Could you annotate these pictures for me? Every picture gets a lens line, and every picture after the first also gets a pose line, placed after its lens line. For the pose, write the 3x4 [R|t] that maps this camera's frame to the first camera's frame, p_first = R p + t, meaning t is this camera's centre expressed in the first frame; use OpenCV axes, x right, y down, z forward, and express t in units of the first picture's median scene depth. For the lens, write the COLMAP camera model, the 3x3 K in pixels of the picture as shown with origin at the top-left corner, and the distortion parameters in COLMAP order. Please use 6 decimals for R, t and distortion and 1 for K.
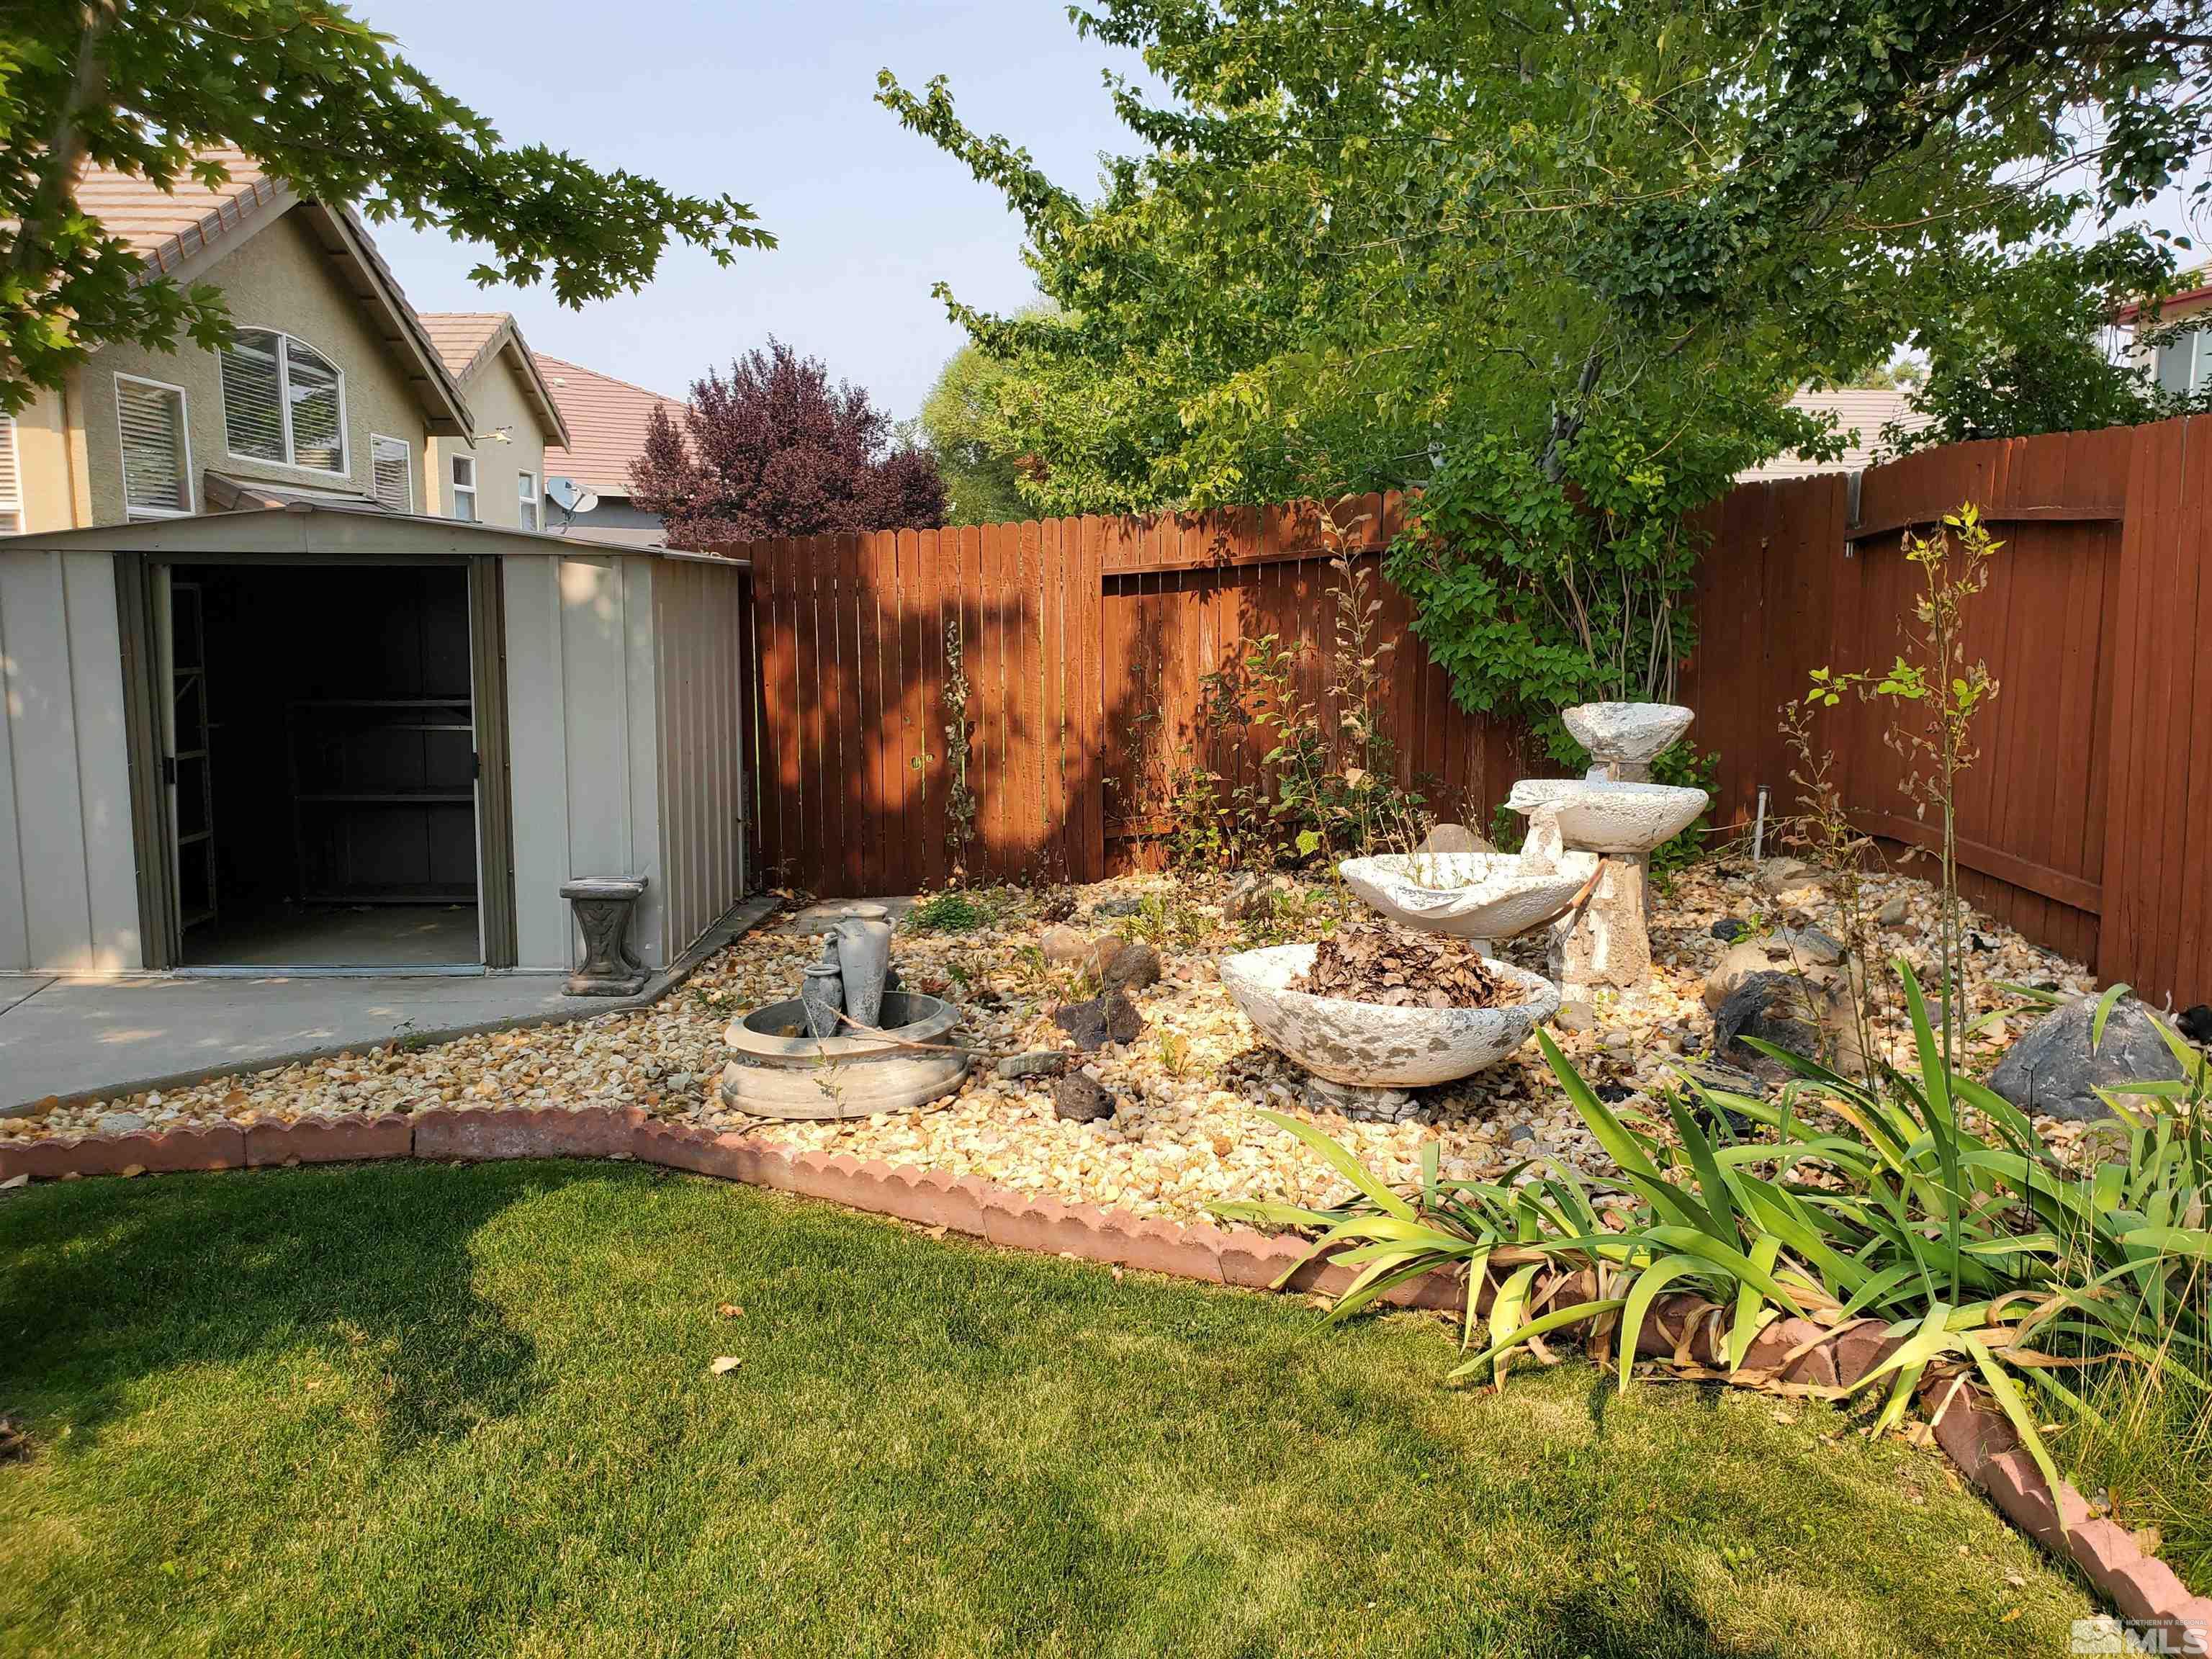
lens RADIAL K [[1707.9, 0, 1094.5], [0, 1707.9, 829.3], [0, 0, 1]] dist [-0.002993, -0.012927]
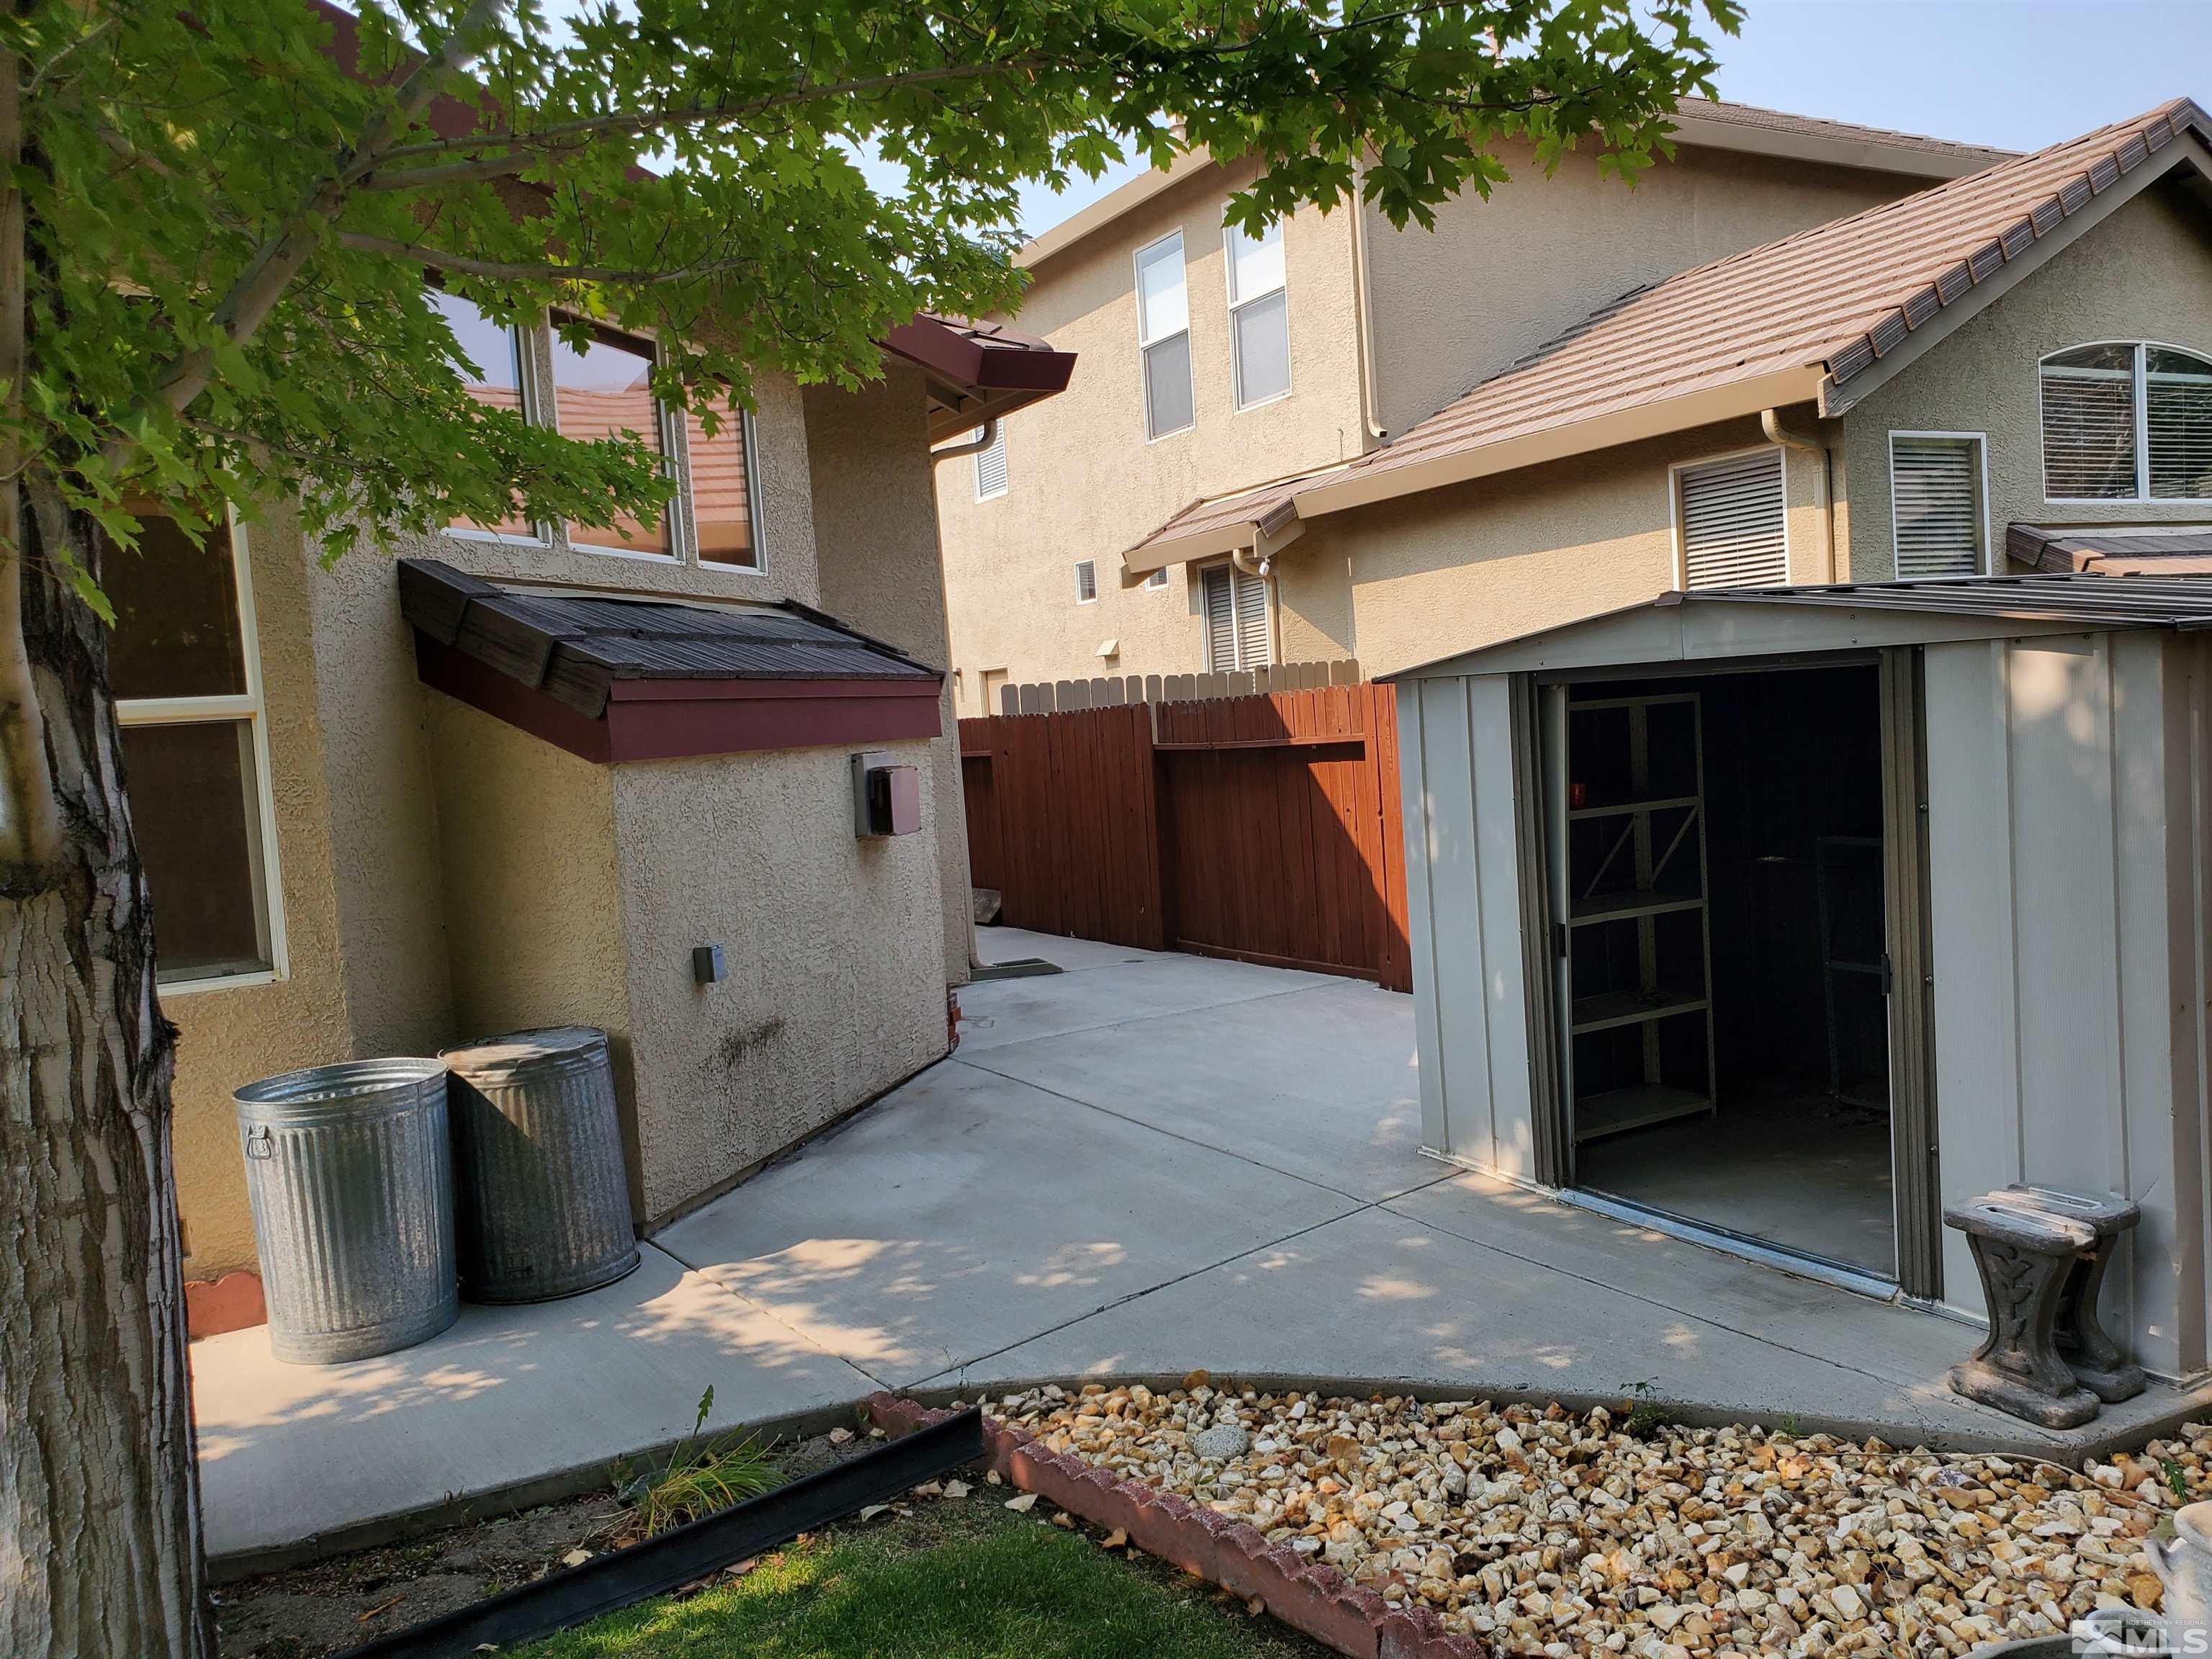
lens RADIAL K [[1729.5, 0, 1106.0], [0, 1729.5, 829.5], [0, 0, 1]] dist [0.033555, -0.005719]
pose [[0.483612, 0.020096, -0.875052, 0.068003], [-0.047497, 0.998866, -0.003311, -0.075391], [0.873993, 0.043164, 0.484018, 0.423030]]
